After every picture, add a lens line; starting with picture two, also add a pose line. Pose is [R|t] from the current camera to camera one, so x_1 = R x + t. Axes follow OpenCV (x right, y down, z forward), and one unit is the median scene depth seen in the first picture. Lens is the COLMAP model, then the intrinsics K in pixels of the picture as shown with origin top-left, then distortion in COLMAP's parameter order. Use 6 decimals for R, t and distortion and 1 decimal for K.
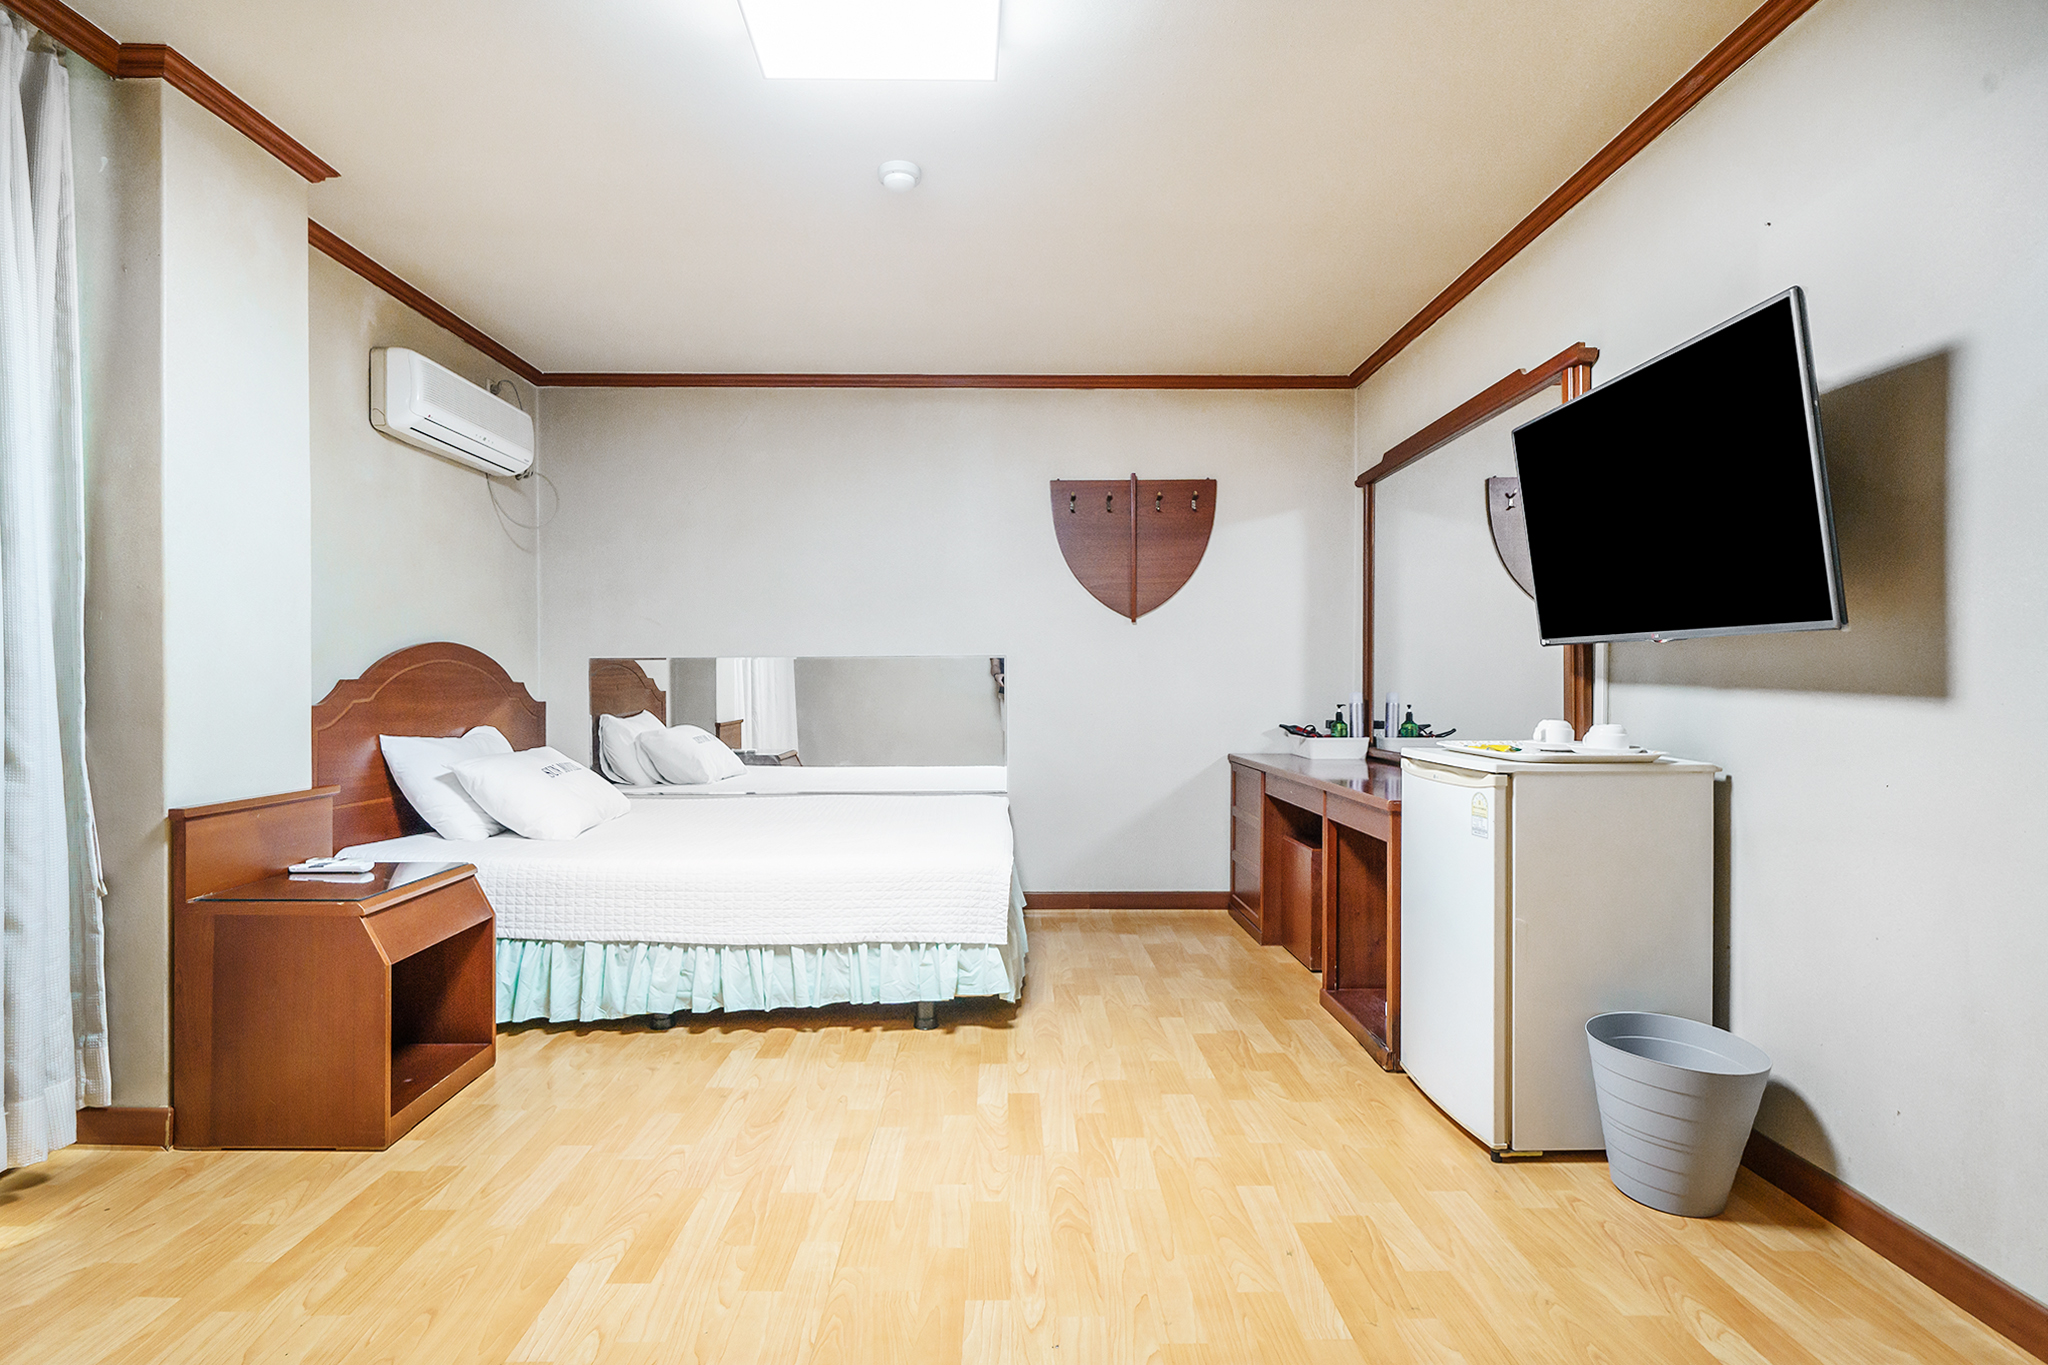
lens RADIAL K [[1022.9, 0, 1024.0], [0, 1022.9, 682.5], [0, 0, 1]] dist [0.016265, 0.000569]
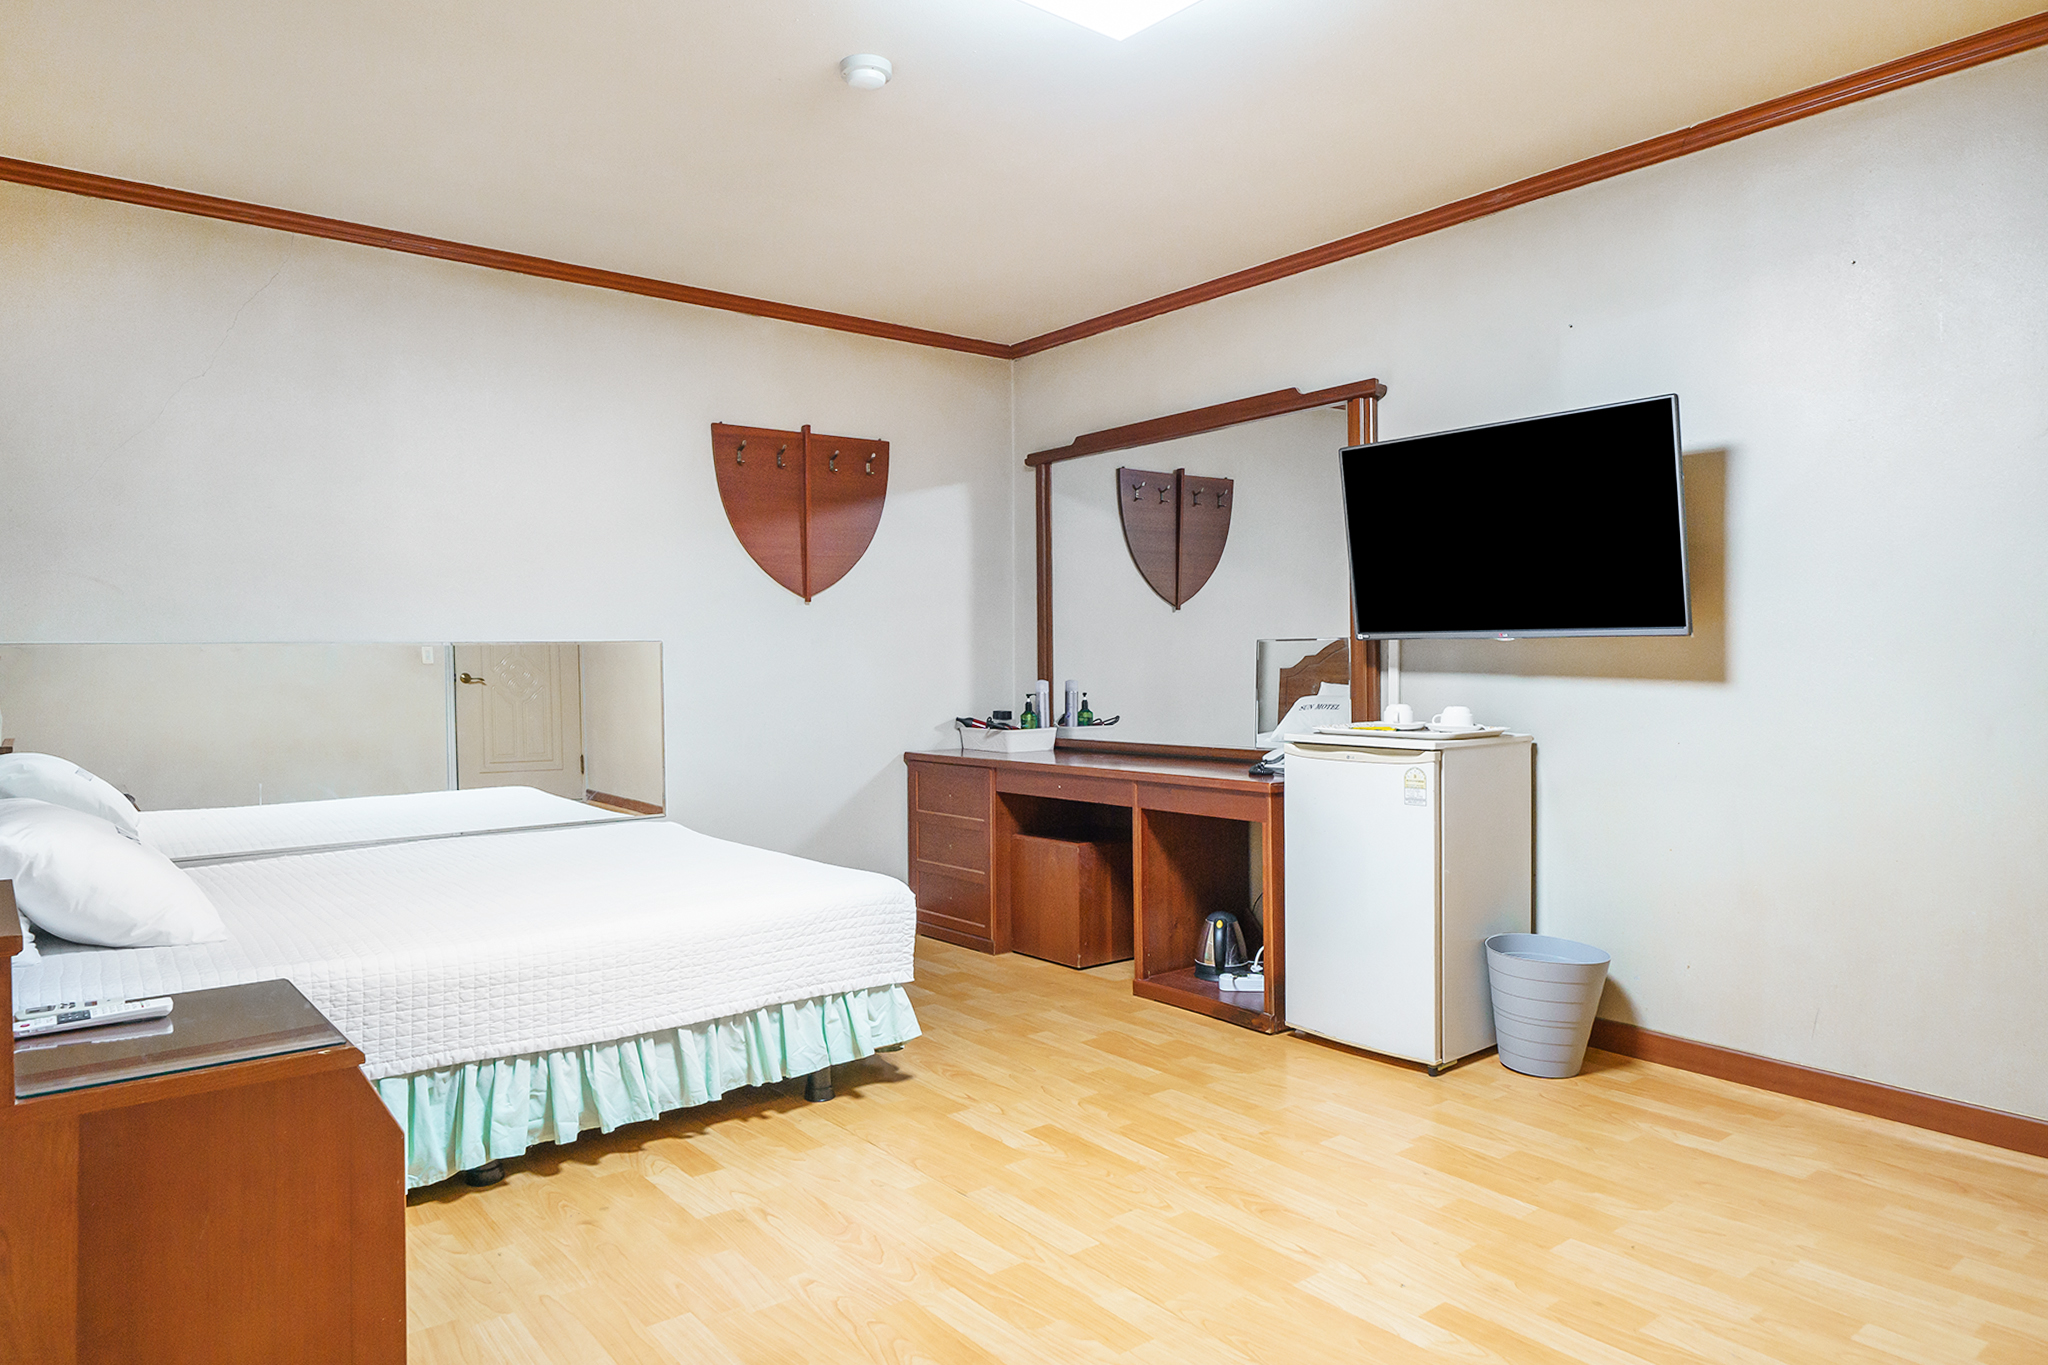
lens RADIAL K [[1273.8, 0, 1024.0], [0, 1273.8, 682.5], [0, 0, 1]] dist [0.018331, 0.001028]
pose [[0.790085, -0.017972, 0.612734, -0.600848], [0.008817, 0.999800, 0.017956, -0.015304], [-0.612934, -0.008784, 0.790085, 0.092854]]
